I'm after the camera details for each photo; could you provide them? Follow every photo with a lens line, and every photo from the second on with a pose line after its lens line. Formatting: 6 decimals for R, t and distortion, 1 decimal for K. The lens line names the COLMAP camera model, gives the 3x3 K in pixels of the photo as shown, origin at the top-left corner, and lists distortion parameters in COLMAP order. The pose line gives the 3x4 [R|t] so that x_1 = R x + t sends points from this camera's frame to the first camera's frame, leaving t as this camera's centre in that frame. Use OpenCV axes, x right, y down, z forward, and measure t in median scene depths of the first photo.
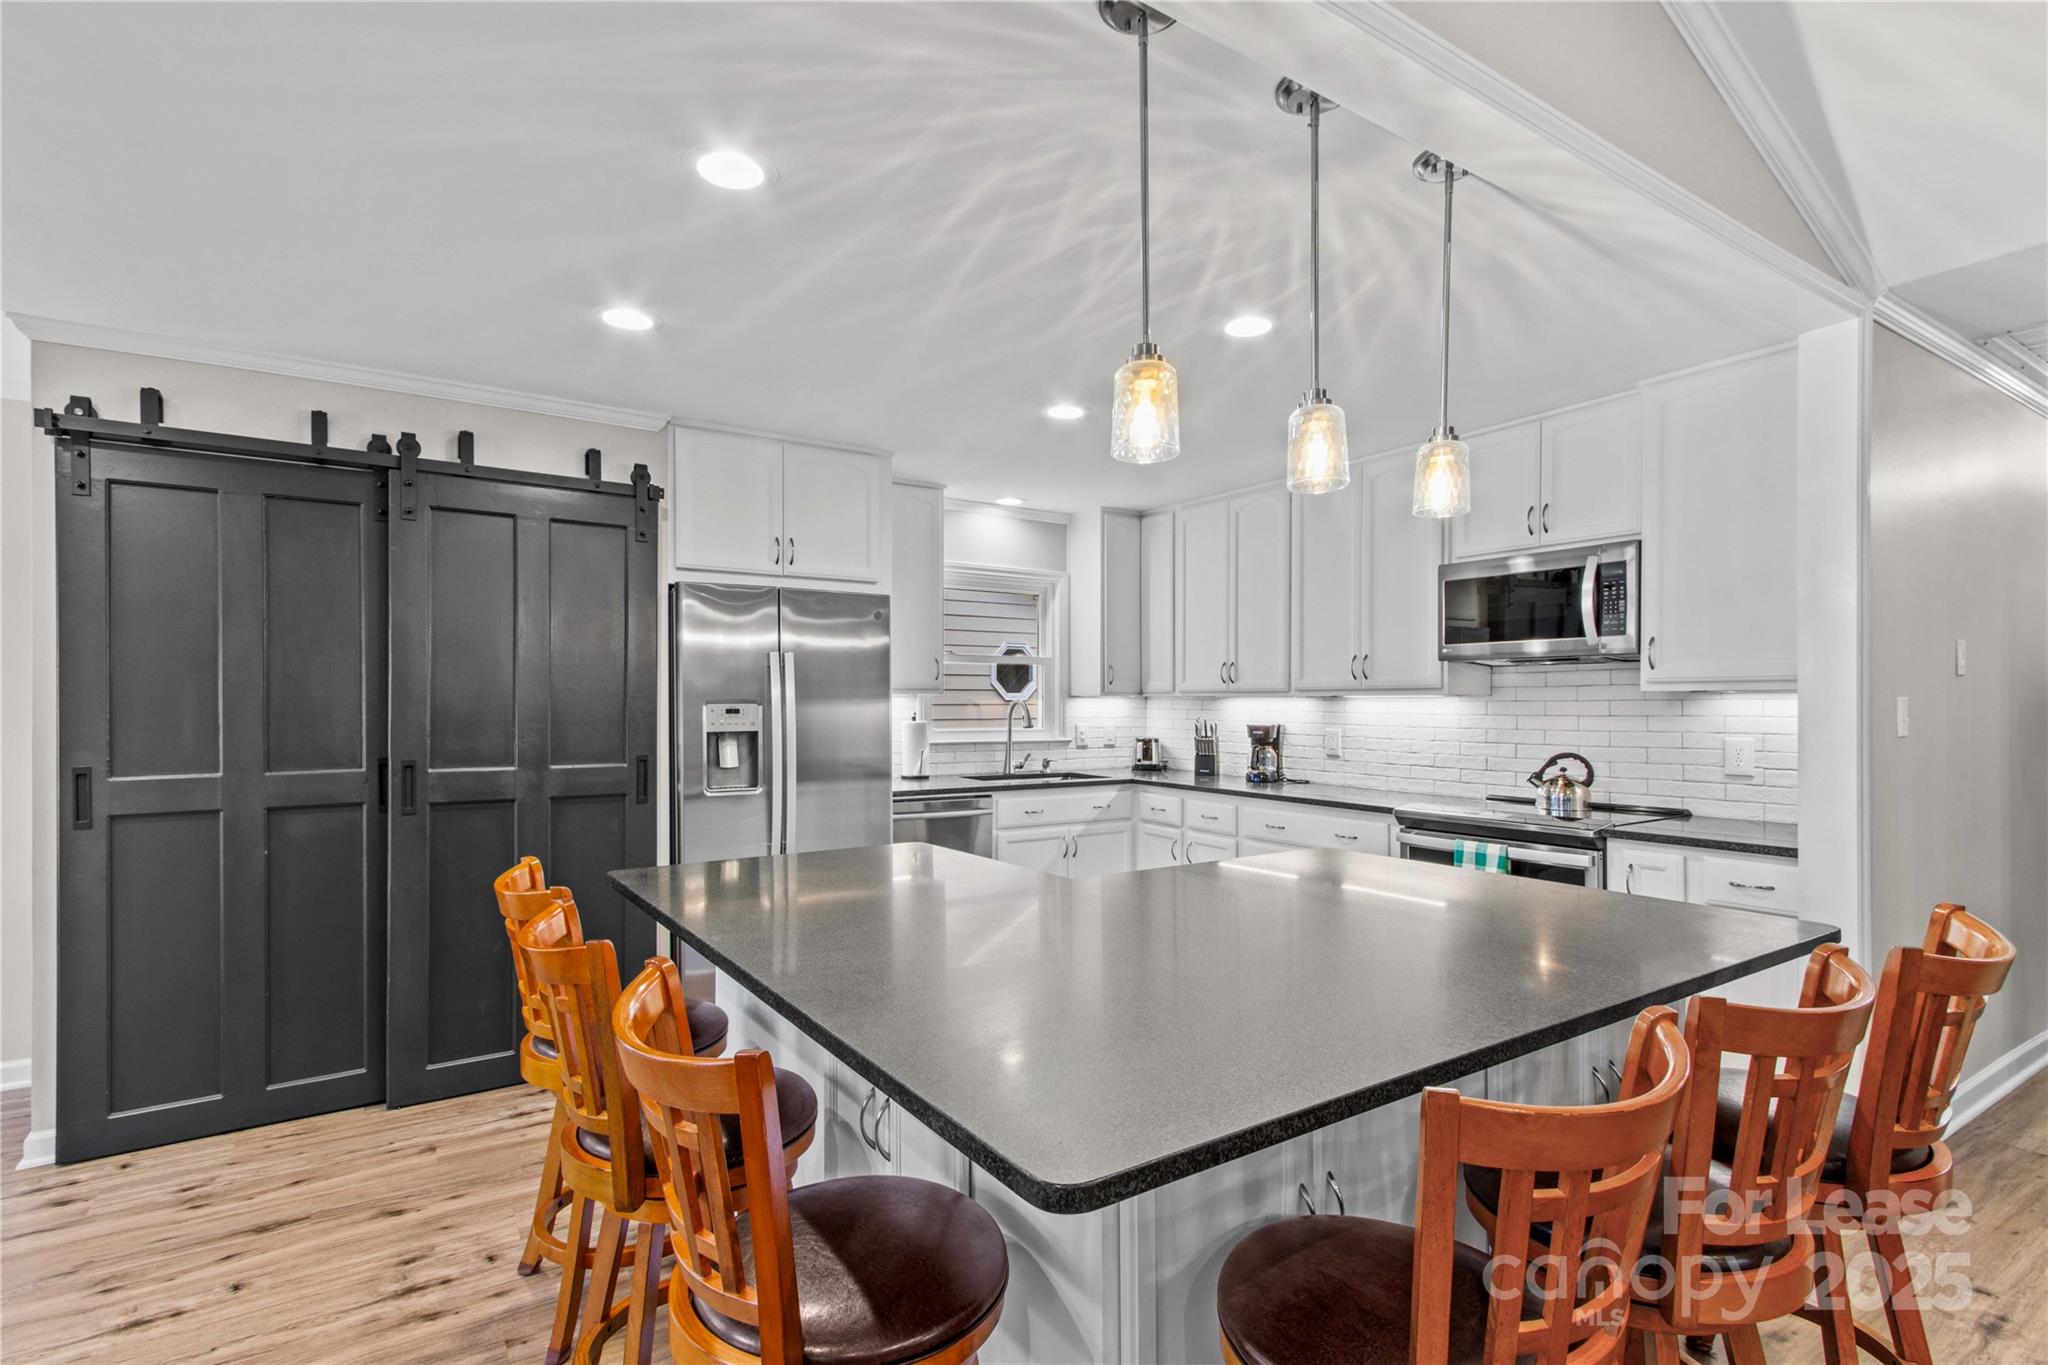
lens RADIAL K [[963.3, 0, 1012.2], [0, 963.3, 709.7], [0, 0, 1]] dist [0.005193, -0.000771]
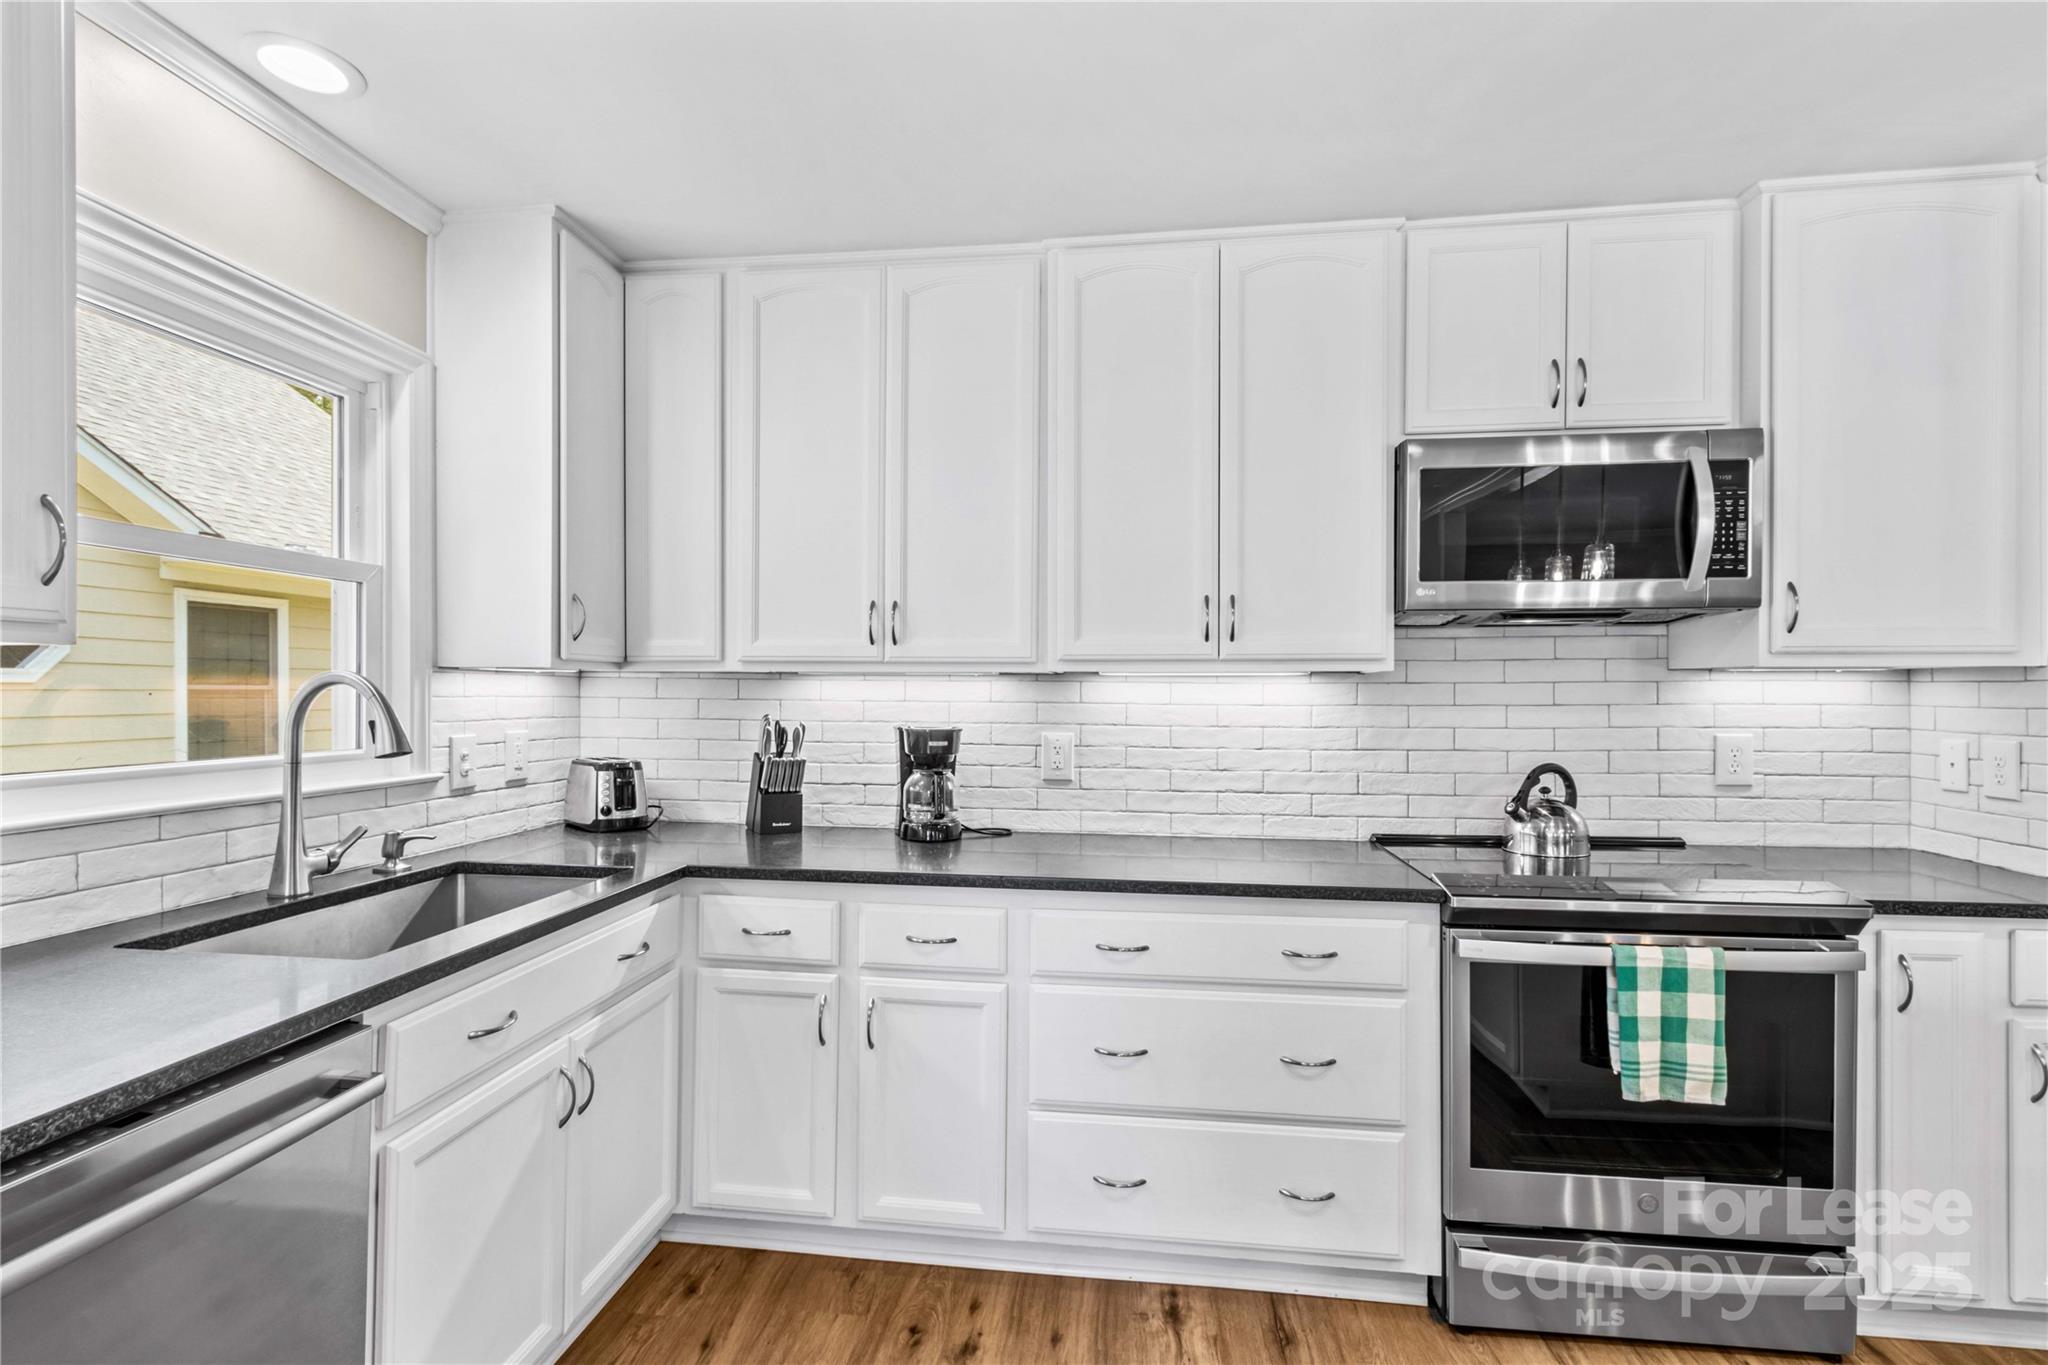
lens RADIAL K [[963.3, 0, 1013.1], [0, 963.3, 690.4], [0, 0, 1]] dist [0.005193, -0.000771]
pose [[0.644611, 0.002711, 0.764506, -0.150572], [0.004291, 0.999965, -0.007164, -0.000715], [-0.764499, 0.007898, 0.644577, 0.917128]]
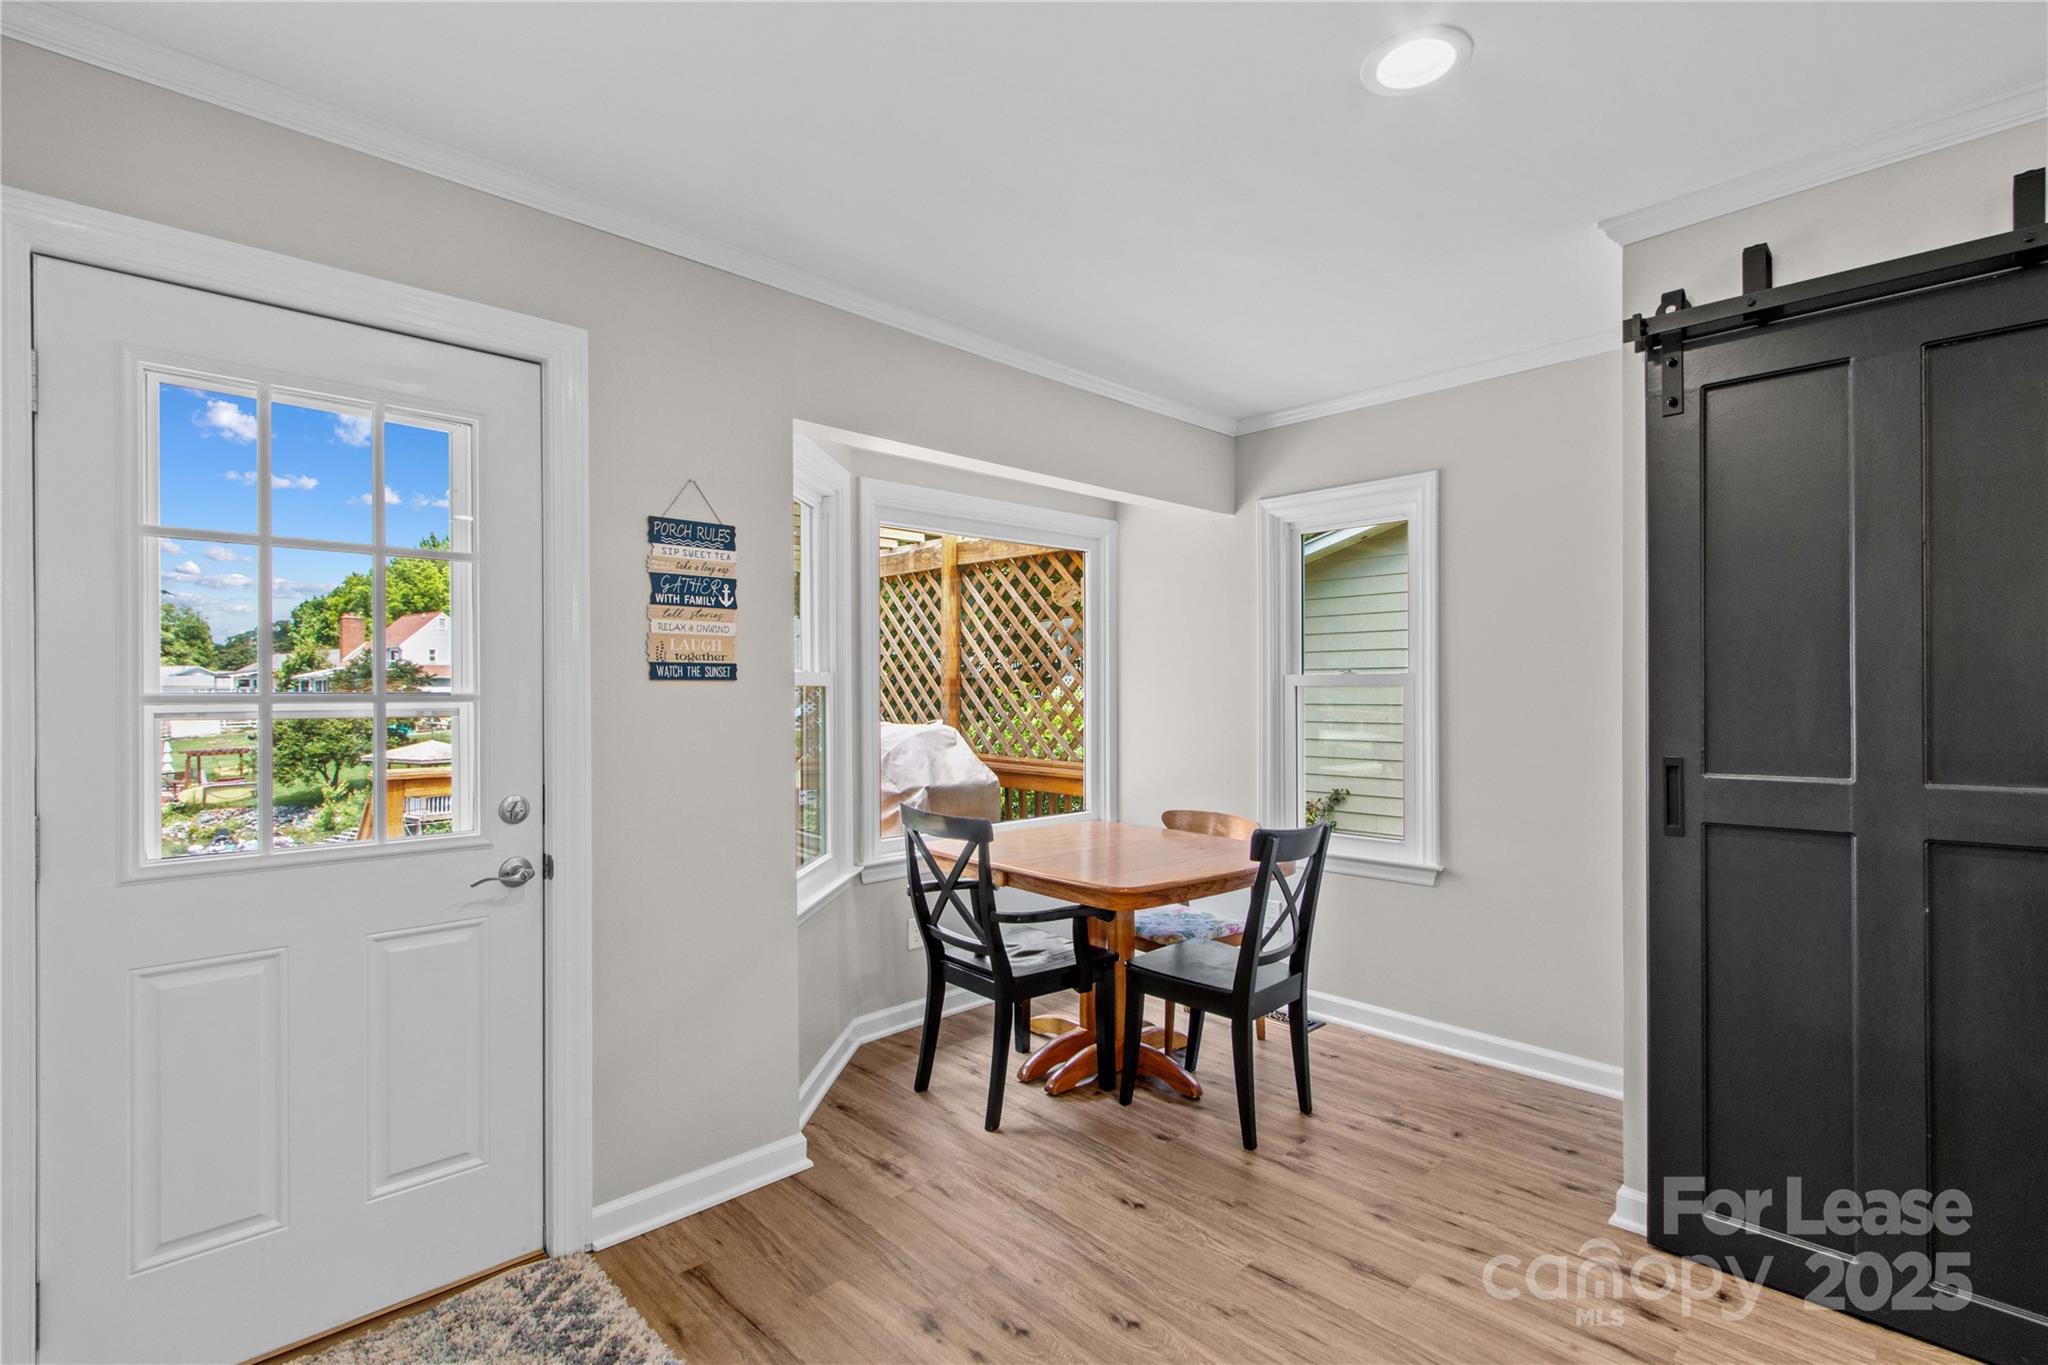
lens RADIAL K [[963.3, 0, 1019.0], [0, 963.3, 698.4], [0, 0, 1]] dist [0.005193, -0.000771]
pose [[0.203098, 0.002648, -0.979155, -0.238022], [0.002074, 0.999993, 0.003134, 0.005225], [0.979156, -0.002667, 0.203091, 0.252516]]
